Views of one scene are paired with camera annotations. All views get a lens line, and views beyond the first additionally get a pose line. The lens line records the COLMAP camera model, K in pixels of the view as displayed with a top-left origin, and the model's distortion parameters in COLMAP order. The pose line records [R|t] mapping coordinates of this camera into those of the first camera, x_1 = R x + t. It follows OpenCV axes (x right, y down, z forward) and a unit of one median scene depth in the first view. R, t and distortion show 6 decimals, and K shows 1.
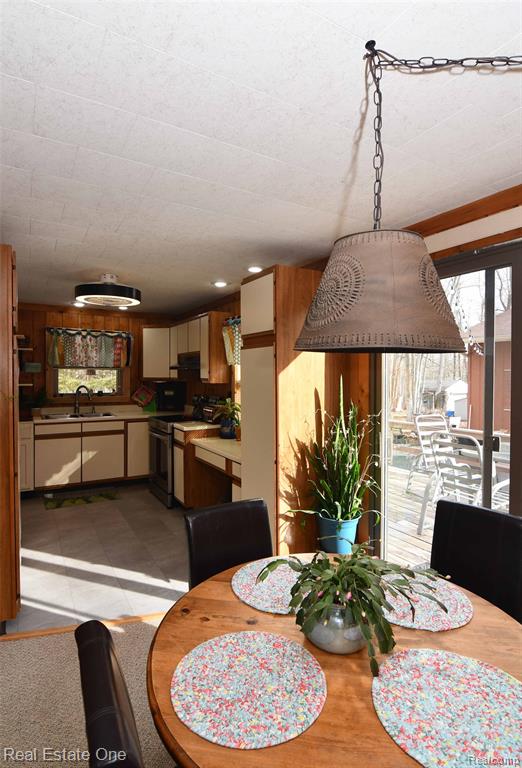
lens RADIAL K [[403.9, 0, 261.4], [0, 403.9, 373.0], [0, 0, 1]] dist [0.000678, 0.000097]
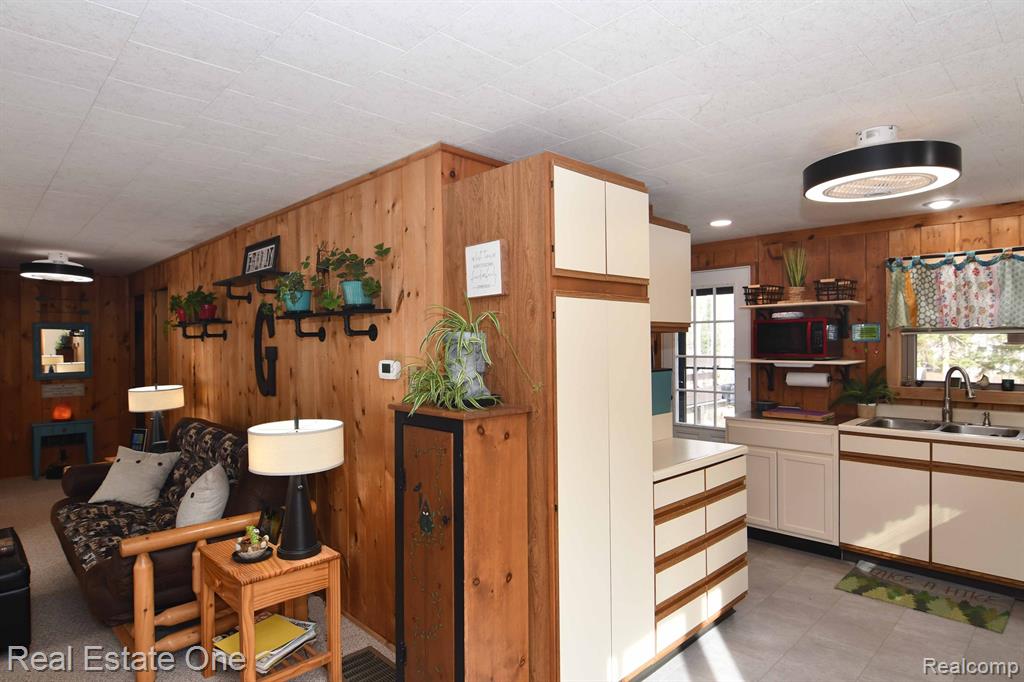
lens RADIAL K [[568.6, 0, 510.9], [0, 568.6, 342.9], [0, 0, 1]] dist [-0.000087, -0.017898]
pose [[0.229839, -0.005520, -0.973213, 0.102275], [0.009932, 0.999945, -0.003326, -0.001213], [0.973178, -0.008901, 0.229882, 0.319433]]
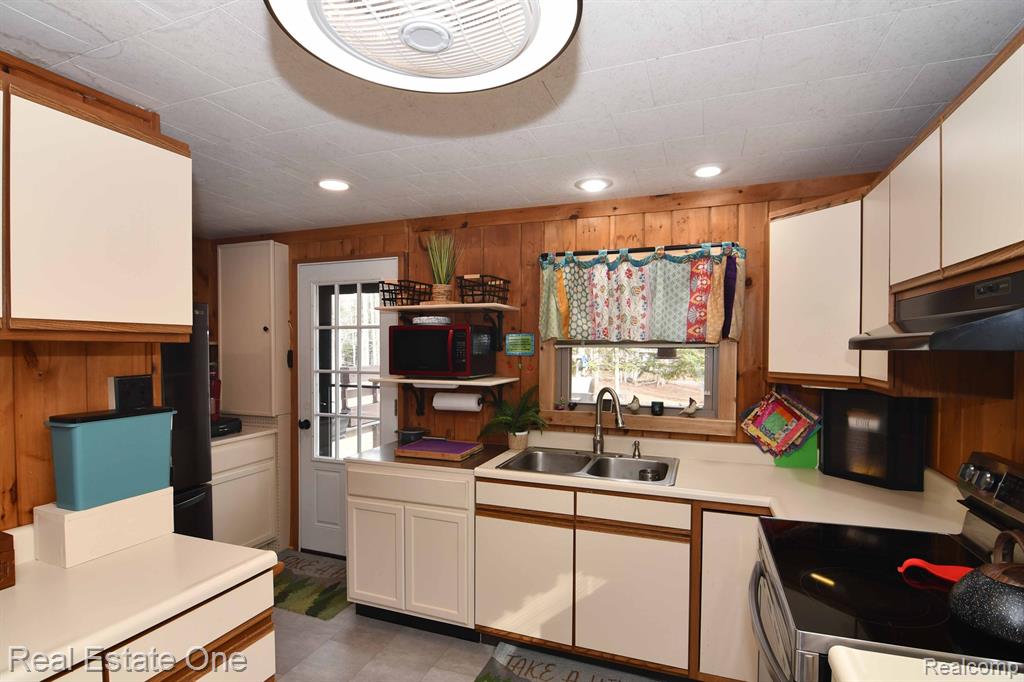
lens RADIAL K [[499.6, 0, 512.5], [0, 499.6, 361.4], [0, 0, 1]] dist [-0.001174, -0.014647]
pose [[0.623414, 0.020284, -0.781629, -0.111665], [0.002262, 0.999612, 0.027745, -0.009911], [0.781889, -0.019065, 0.623127, 0.621135]]
